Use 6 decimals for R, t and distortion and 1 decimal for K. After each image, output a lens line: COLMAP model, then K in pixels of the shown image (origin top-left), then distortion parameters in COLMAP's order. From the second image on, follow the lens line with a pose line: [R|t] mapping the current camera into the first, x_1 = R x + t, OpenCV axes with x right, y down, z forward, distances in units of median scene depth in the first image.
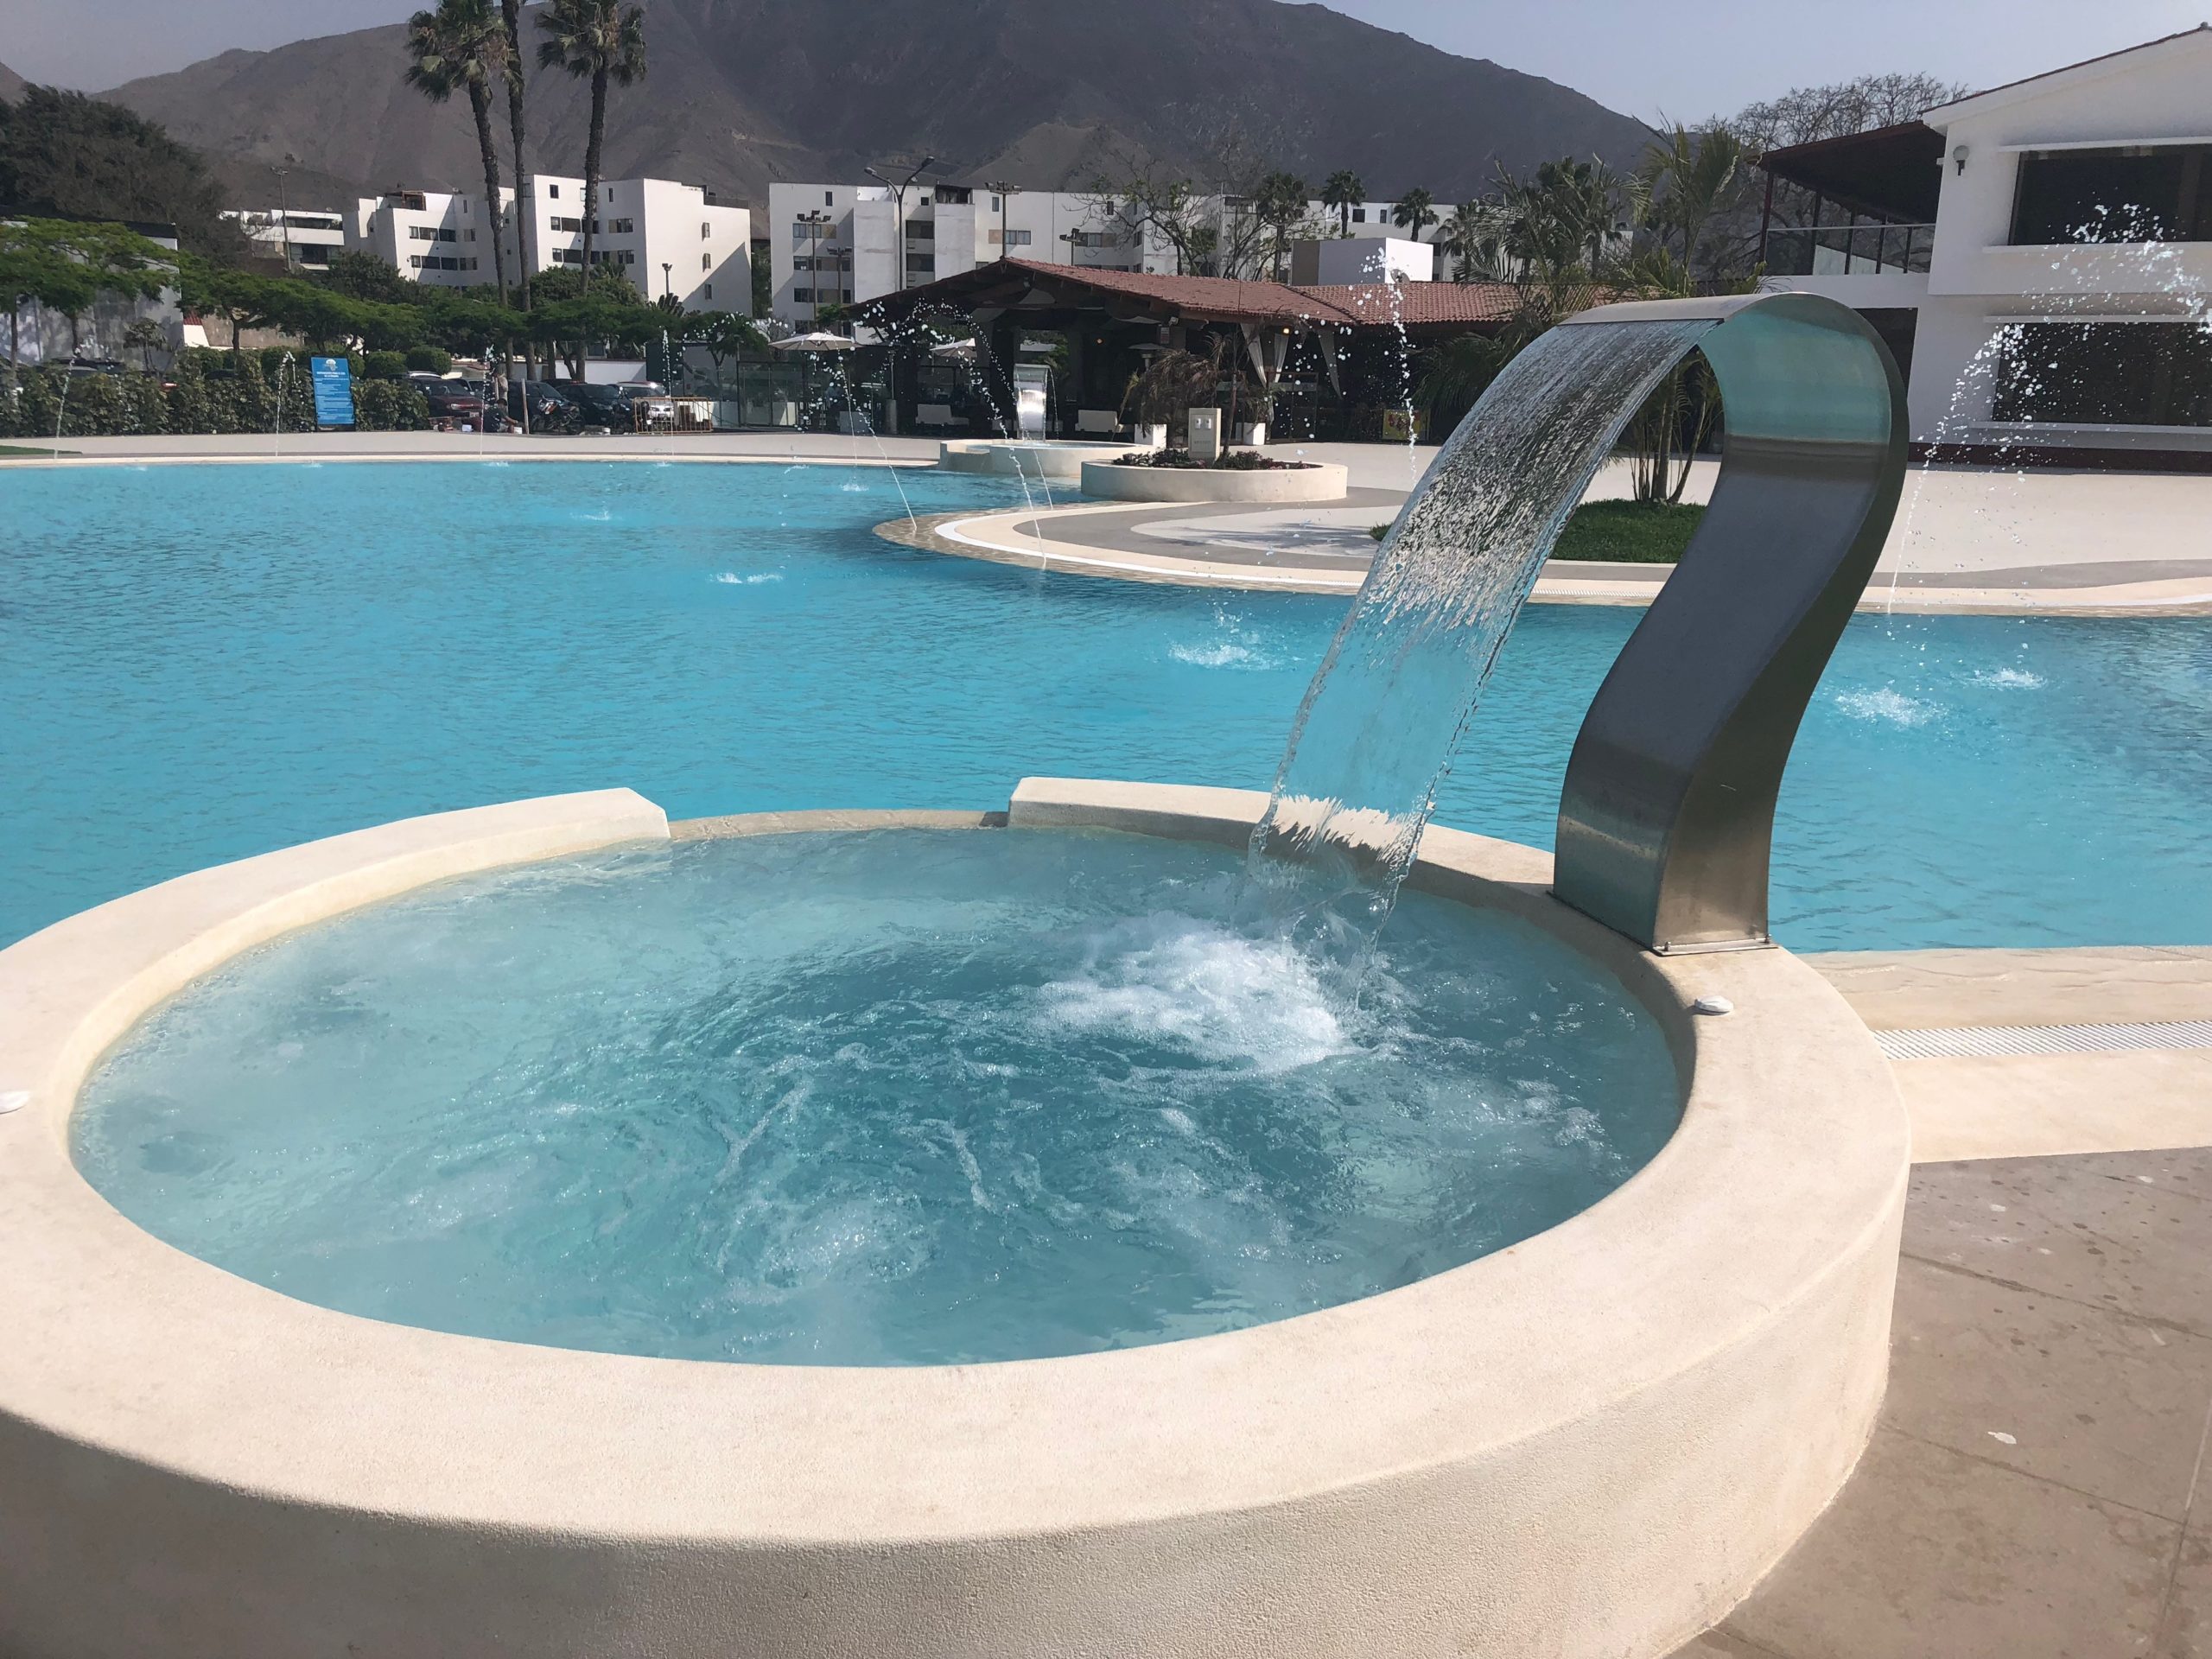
lens RADIAL K [[1829.6, 0, 1114.7], [0, 1829.6, 817.2], [0, 0, 1]] dist [0.012333, 0.003671]
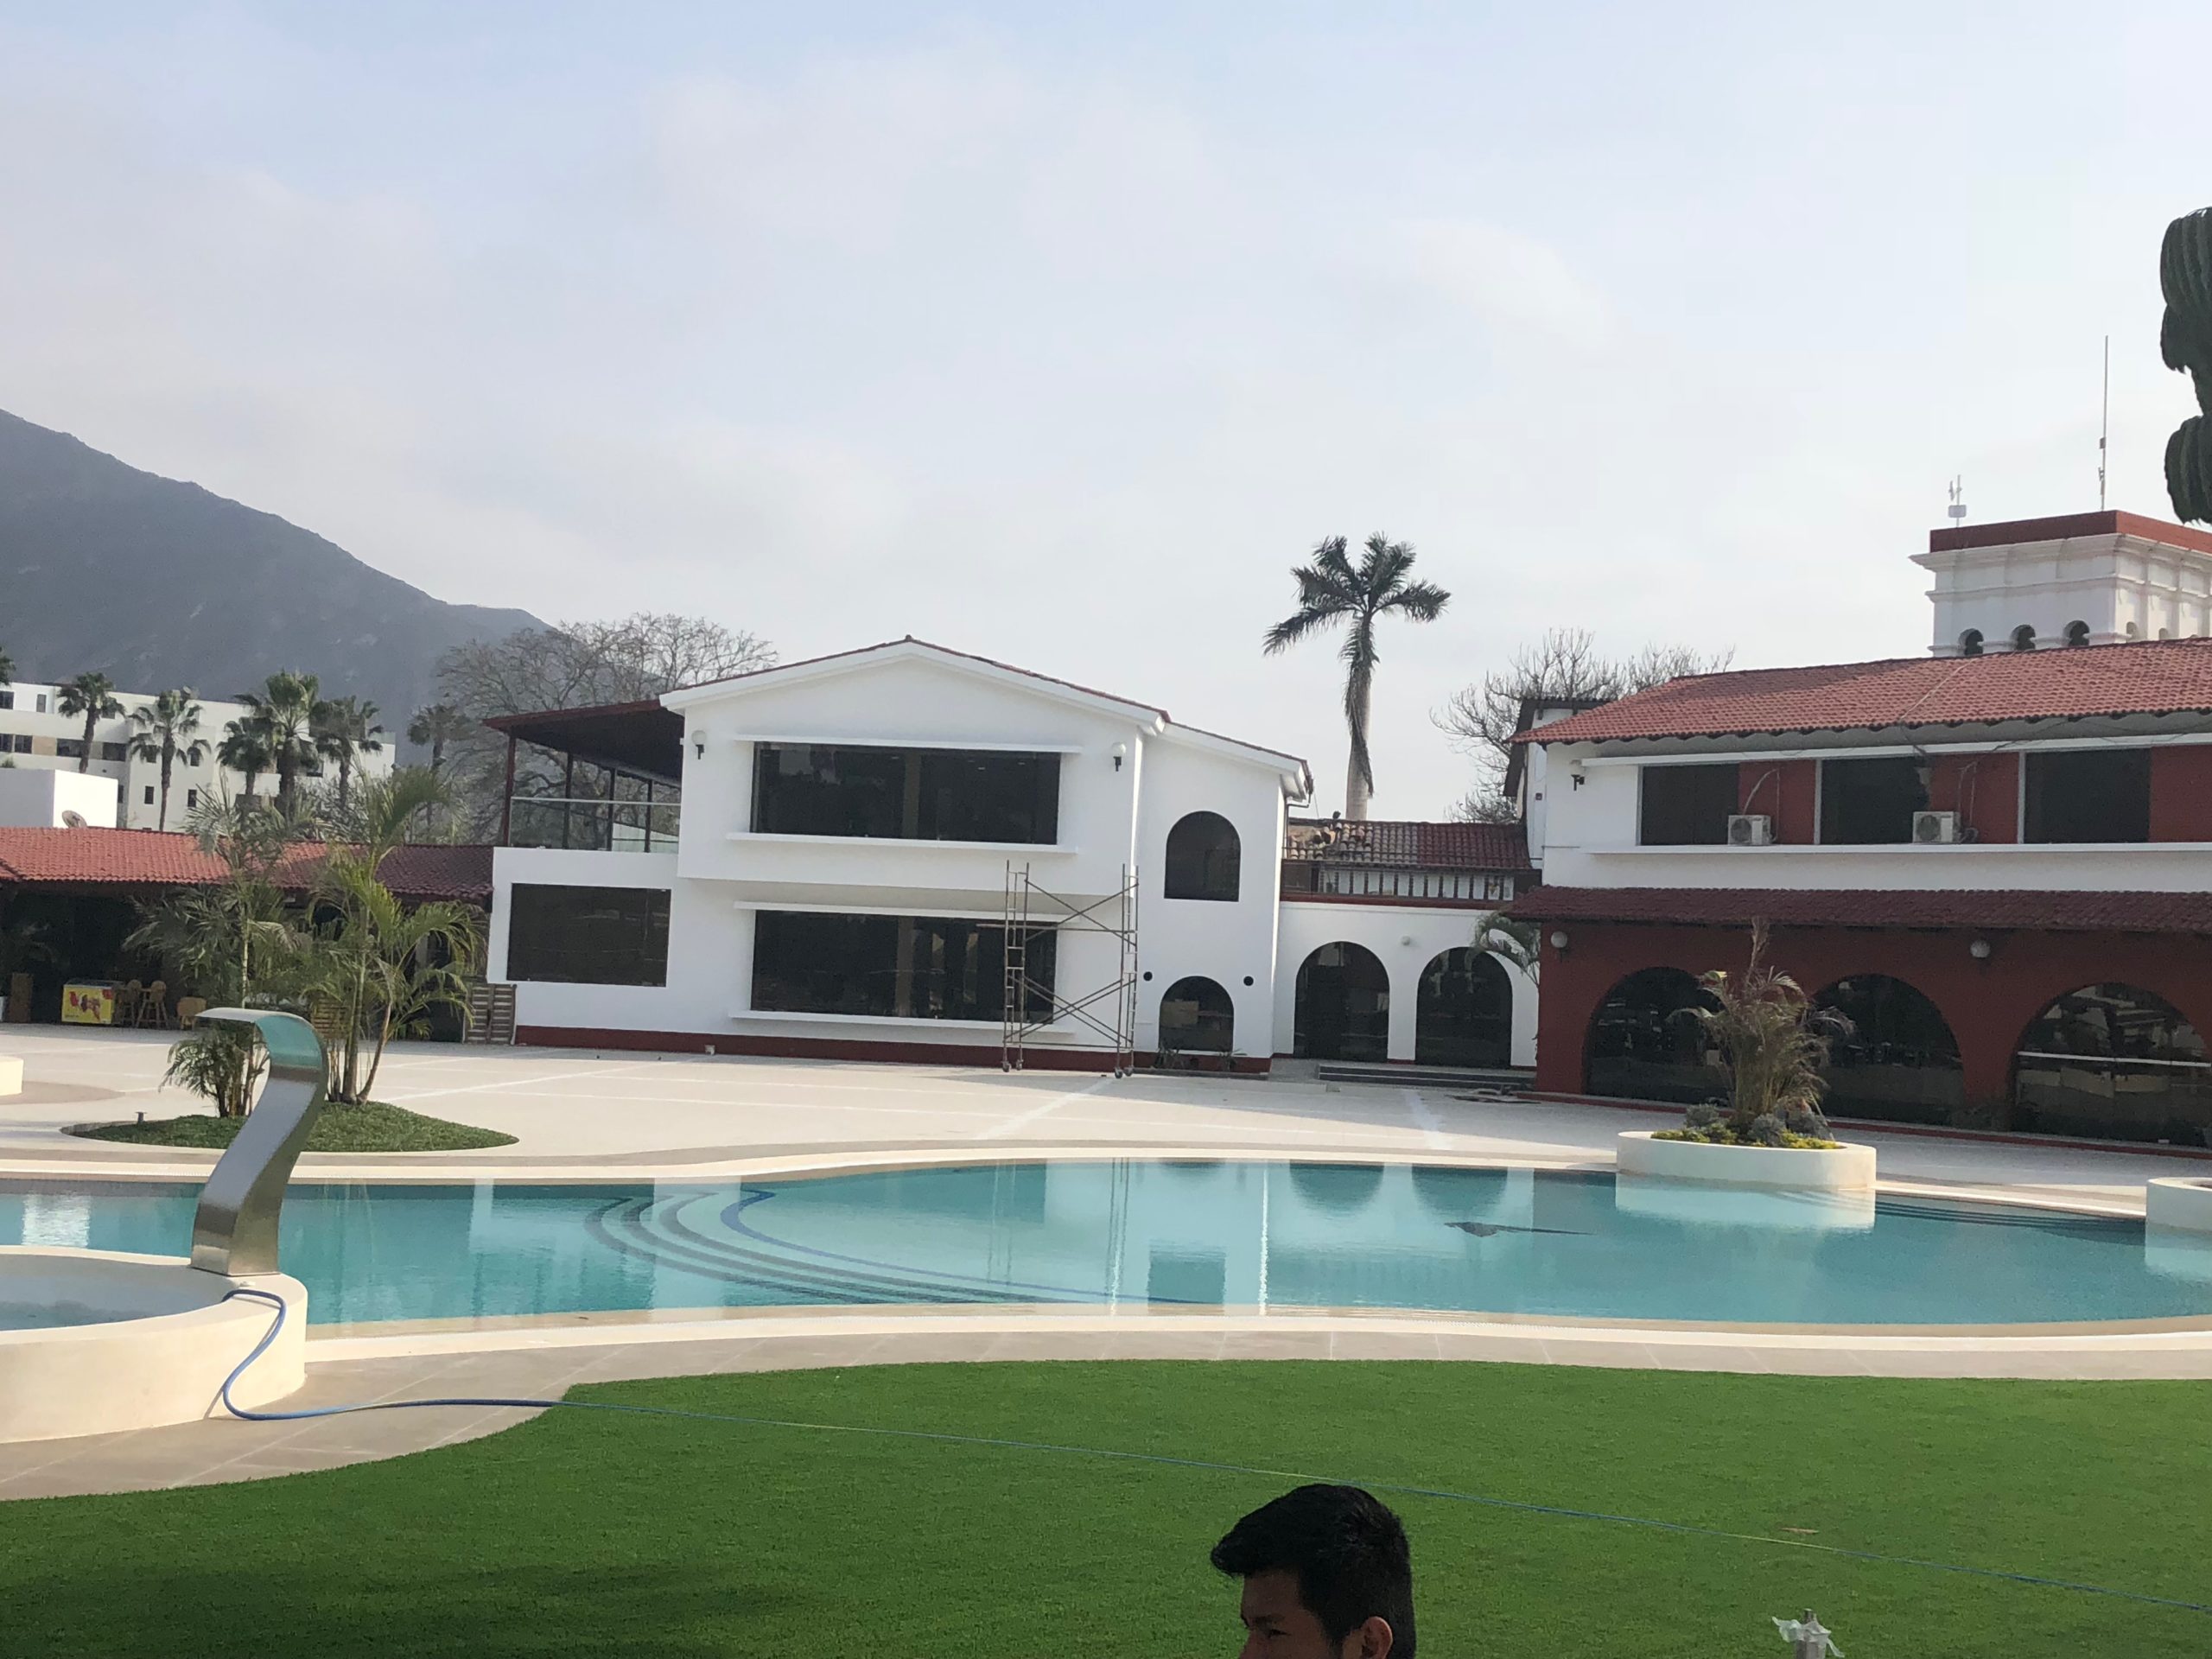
lens RADIAL K [[2728.5, 0, 1096.6], [0, 2728.5, 786.9], [0, 0, 1]] dist [0.065116, 0.000000]
pose [[0.872211, 0.052256, 0.486331, -0.050127], [0.086665, 0.962035, -0.258800, 0.049693], [-0.481391, 0.267876, 0.834568, -0.276131]]
